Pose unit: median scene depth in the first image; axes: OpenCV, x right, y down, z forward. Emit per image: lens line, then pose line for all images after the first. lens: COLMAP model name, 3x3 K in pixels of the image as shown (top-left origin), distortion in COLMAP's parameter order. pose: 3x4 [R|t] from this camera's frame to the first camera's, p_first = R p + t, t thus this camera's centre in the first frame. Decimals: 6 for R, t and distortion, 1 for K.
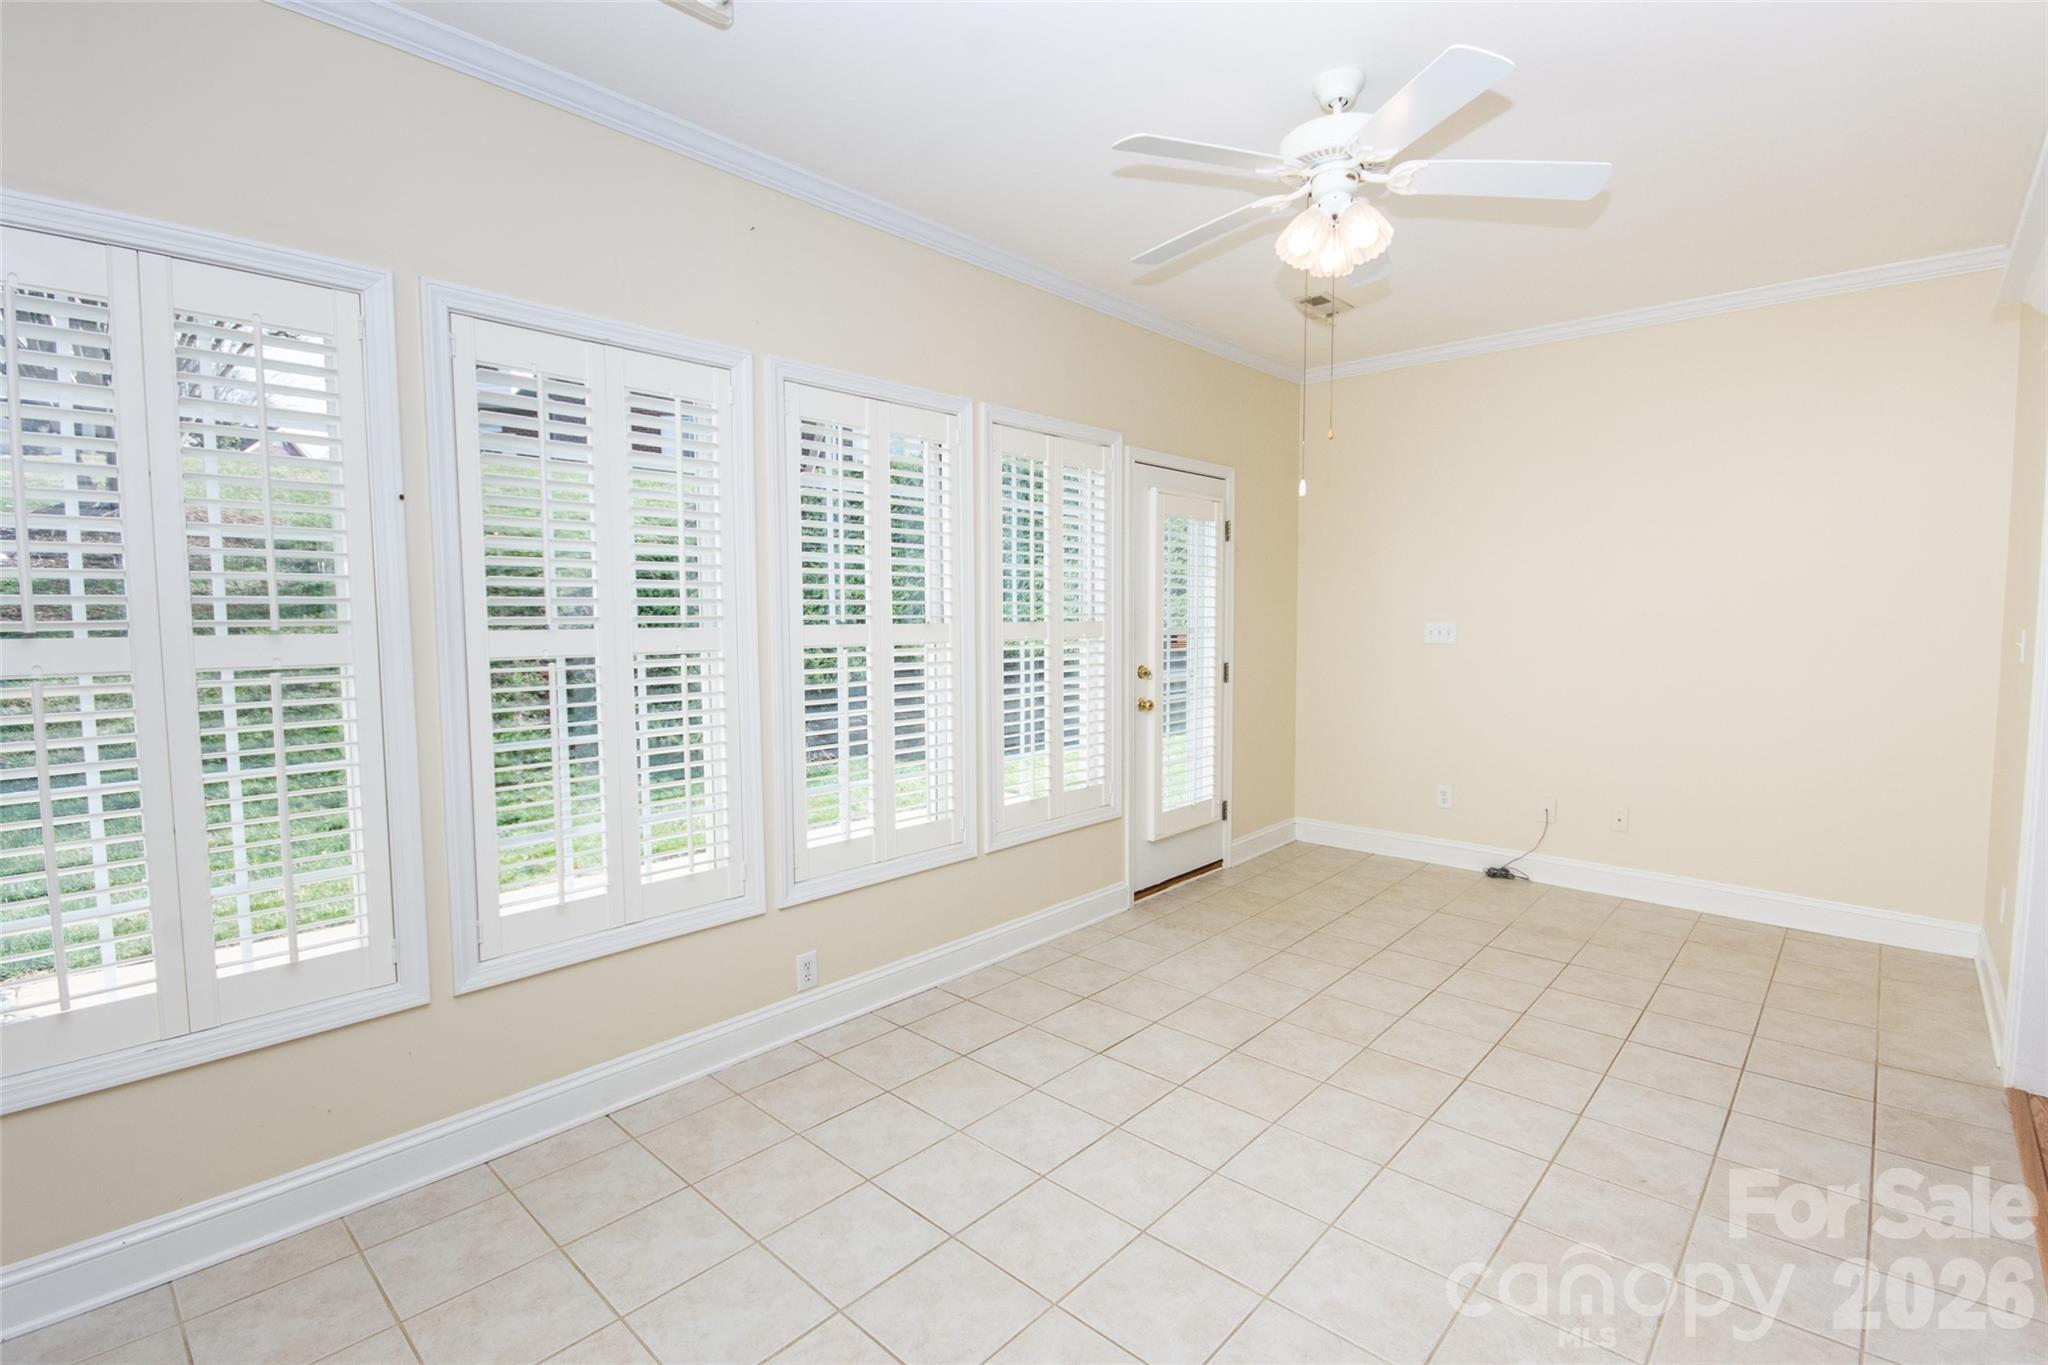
lens RADIAL K [[931.8, 0, 1030.4], [0, 931.8, 675.9], [0, 0, 1]] dist [-0.003677, 0.000100]
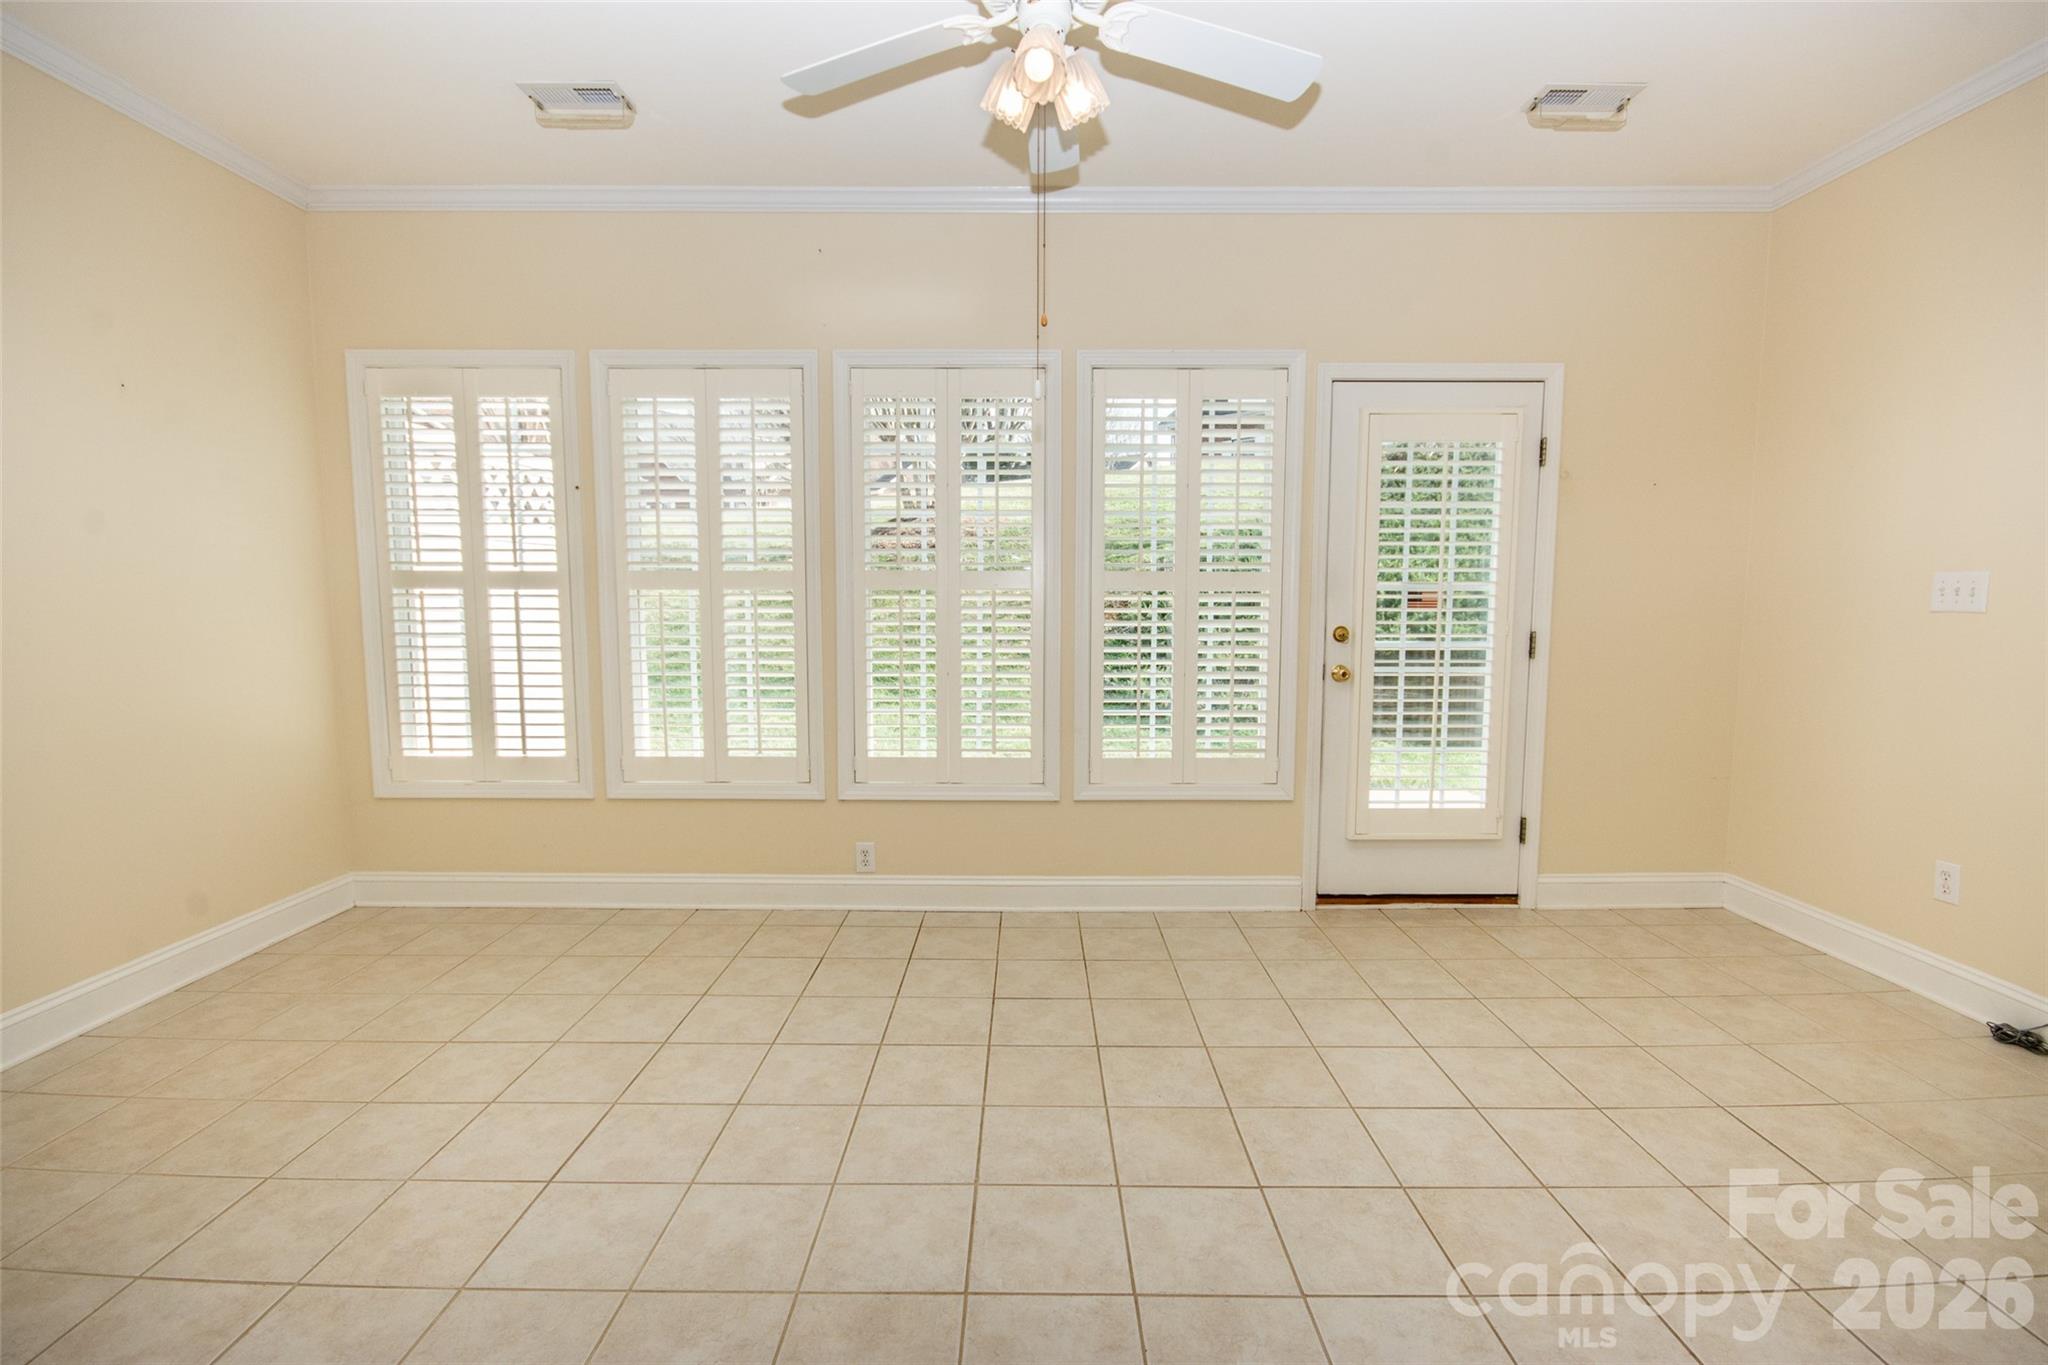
lens RADIAL K [[898.7, 0, 1024.0], [0, 898.7, 682.5], [0, 0, 1]] dist [-0.003025, -0.000407]
pose [[0.676638, 0.074970, -0.732489, 0.576787], [-0.053536, 0.997179, 0.052608, 0.012841], [0.734367, 0.003618, 0.678743, 0.277214]]
